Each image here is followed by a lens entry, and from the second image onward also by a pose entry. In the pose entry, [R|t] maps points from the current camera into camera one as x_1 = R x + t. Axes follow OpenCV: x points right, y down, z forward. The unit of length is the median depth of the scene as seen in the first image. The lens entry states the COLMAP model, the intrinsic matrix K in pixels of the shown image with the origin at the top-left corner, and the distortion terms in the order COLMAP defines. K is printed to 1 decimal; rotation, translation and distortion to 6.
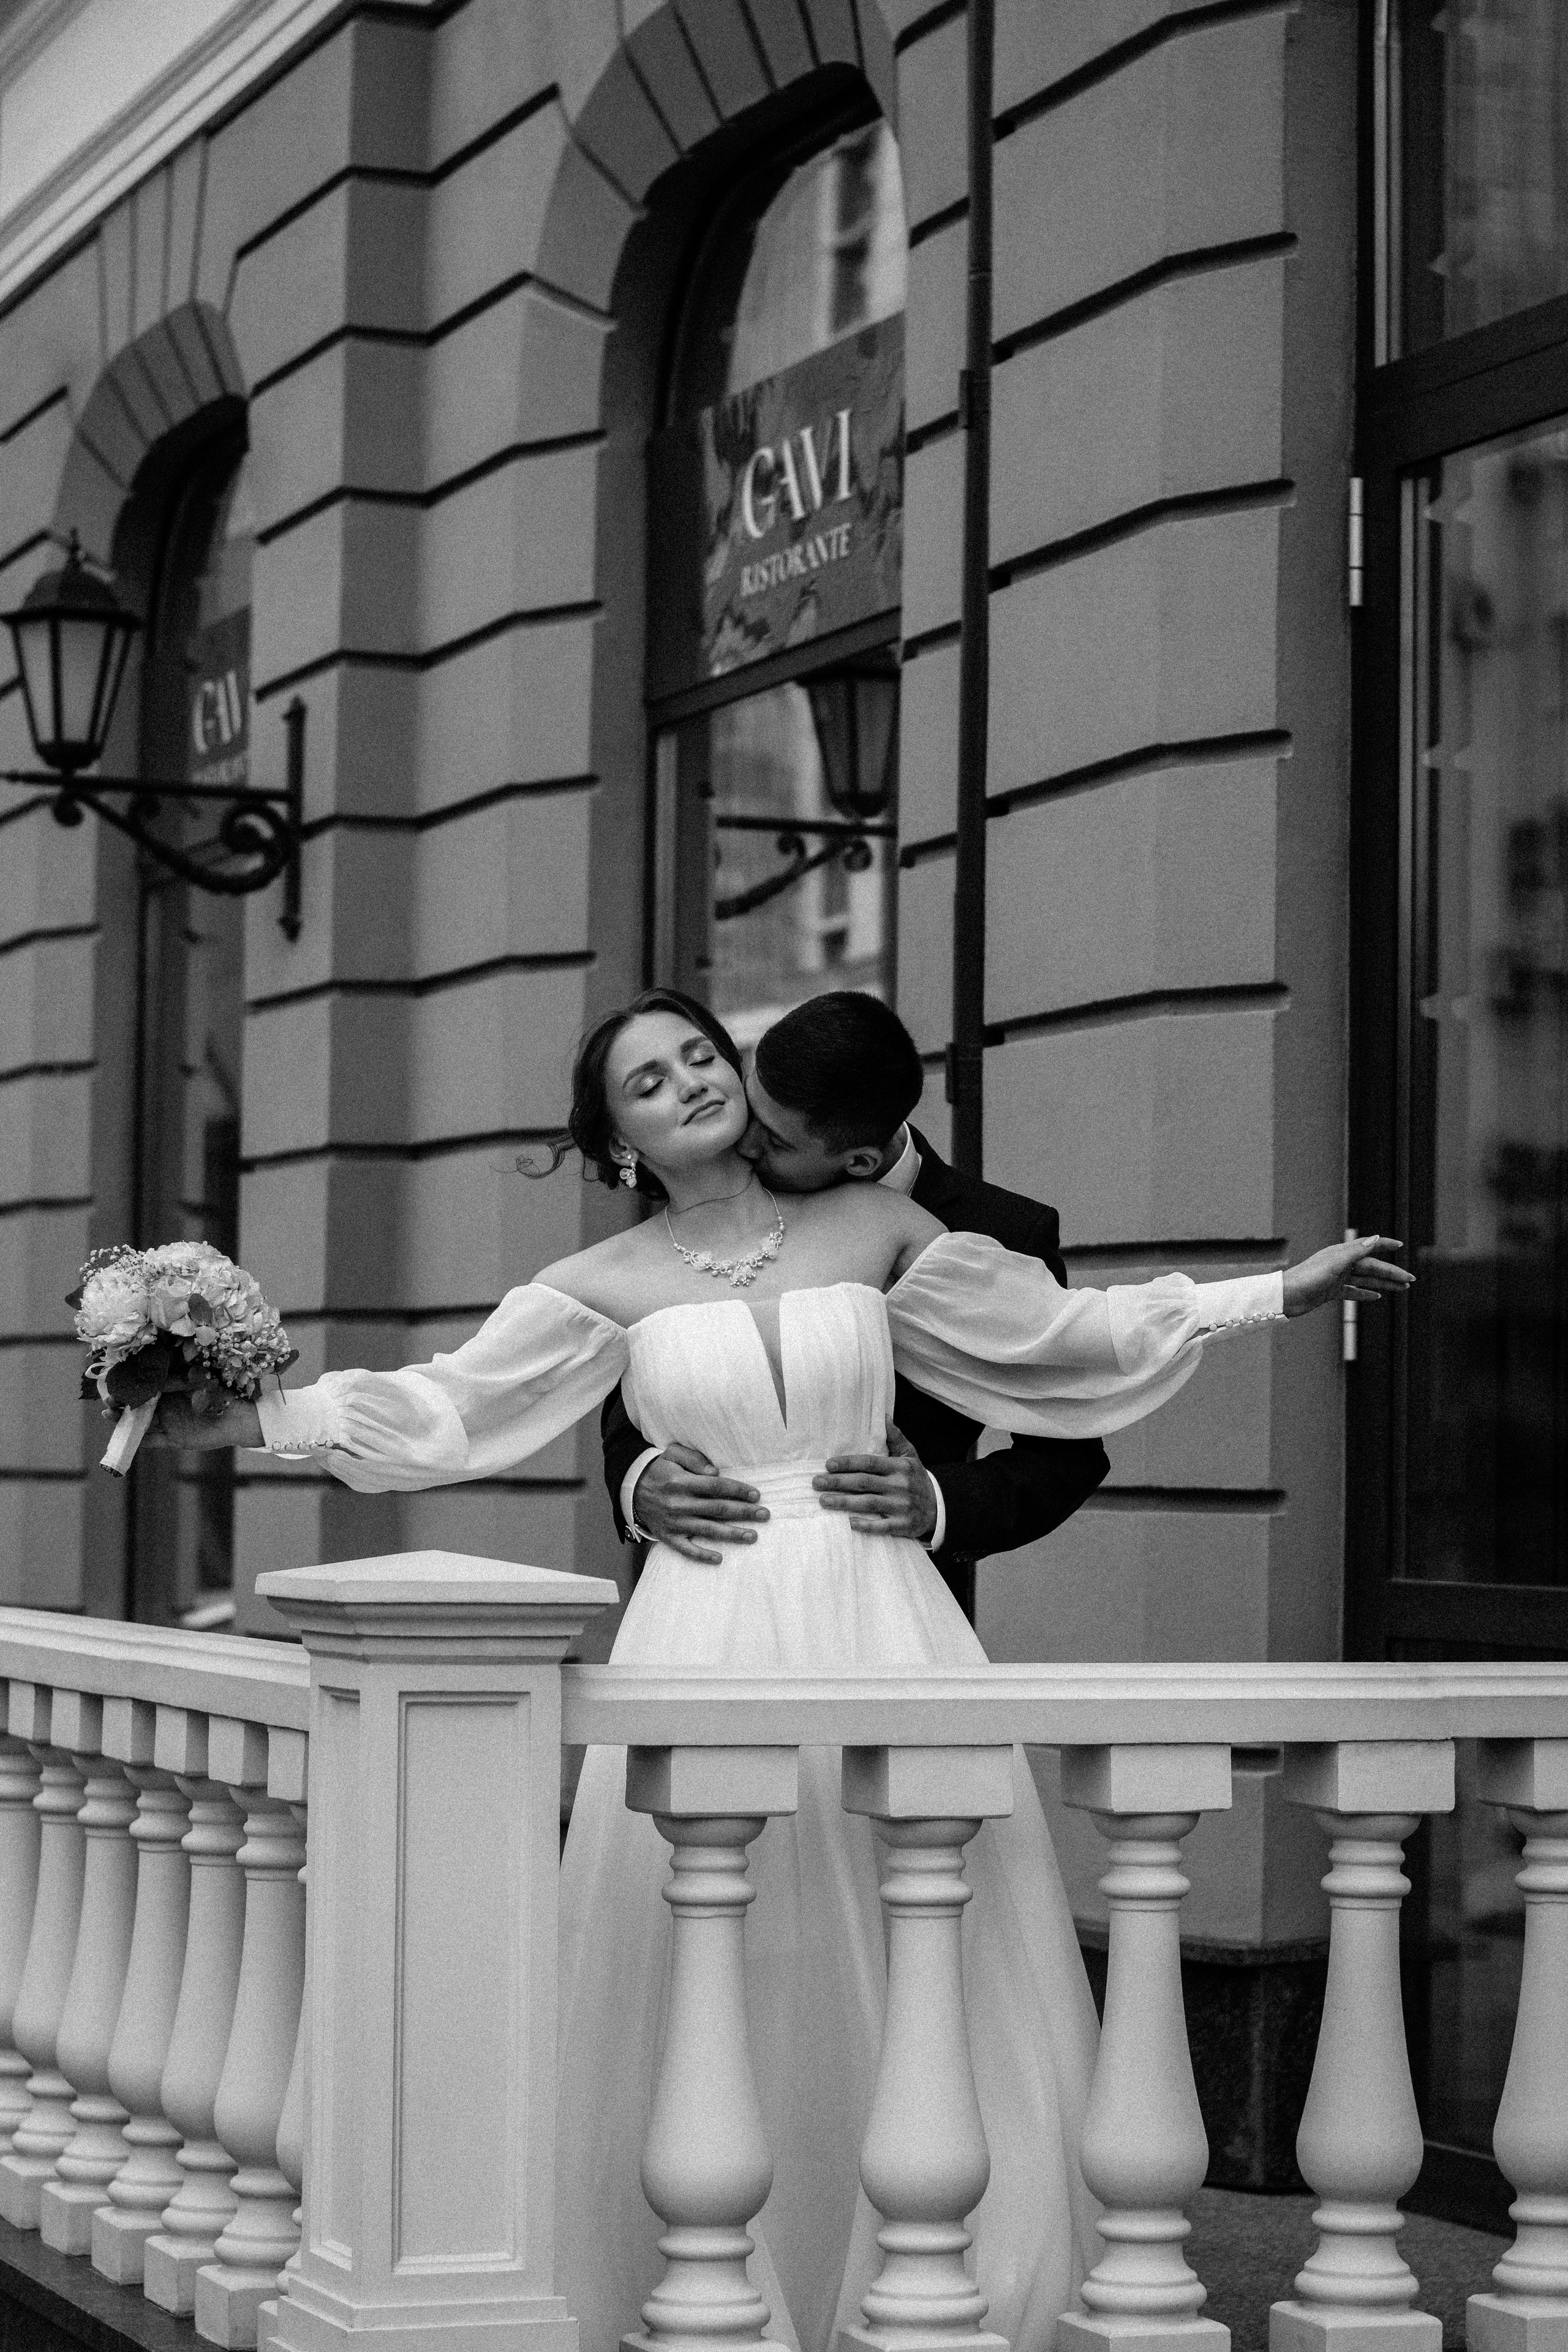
lens RADIAL K [[5301.6, 0, 795.8], [0, 5301.6, 1204.4], [0, 0, 1]] dist [-0.124898, 0.050582]
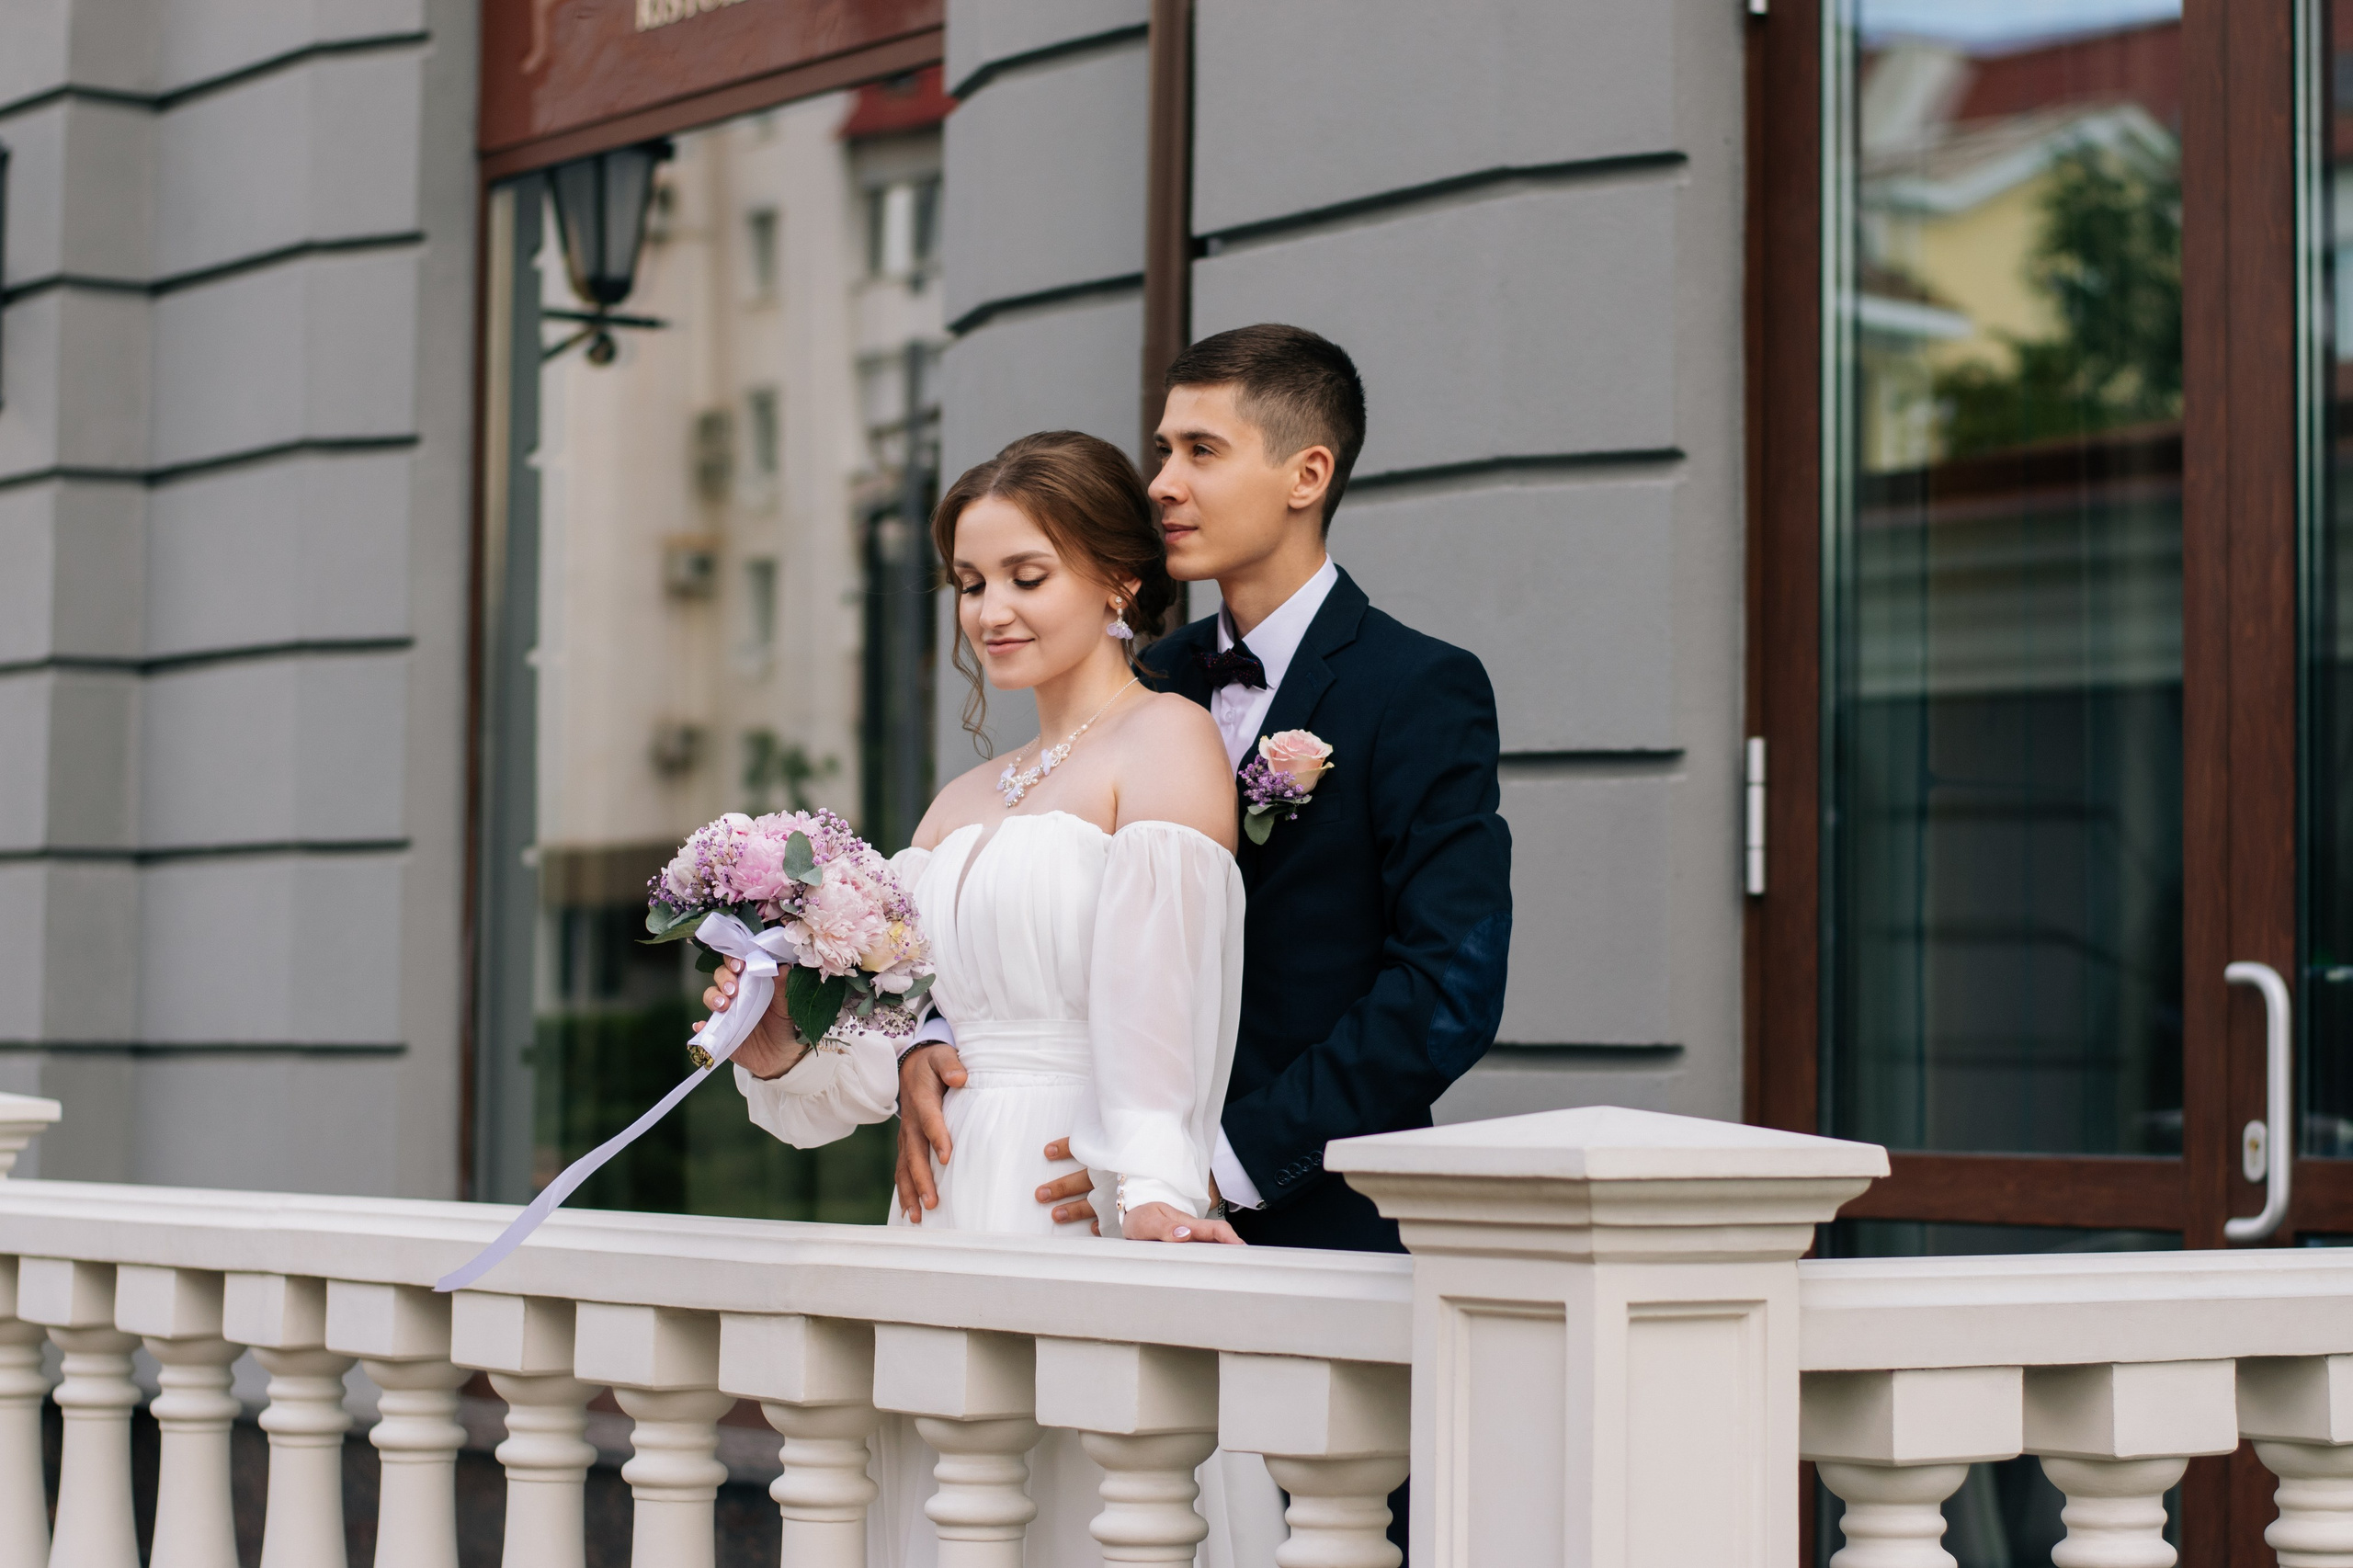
lens RADIAL K [[5158.5, 0, 1176.5], [0, 5158.5, 784.0], [0, 0, 1]] dist [-0.075547, -0.251013]
pose [[0.963657, 0.013177, 0.266816, -0.157748], [-0.012482, 0.999913, -0.004303, 0.012700], [-0.266849, 0.000816, 0.963738, 0.170742]]
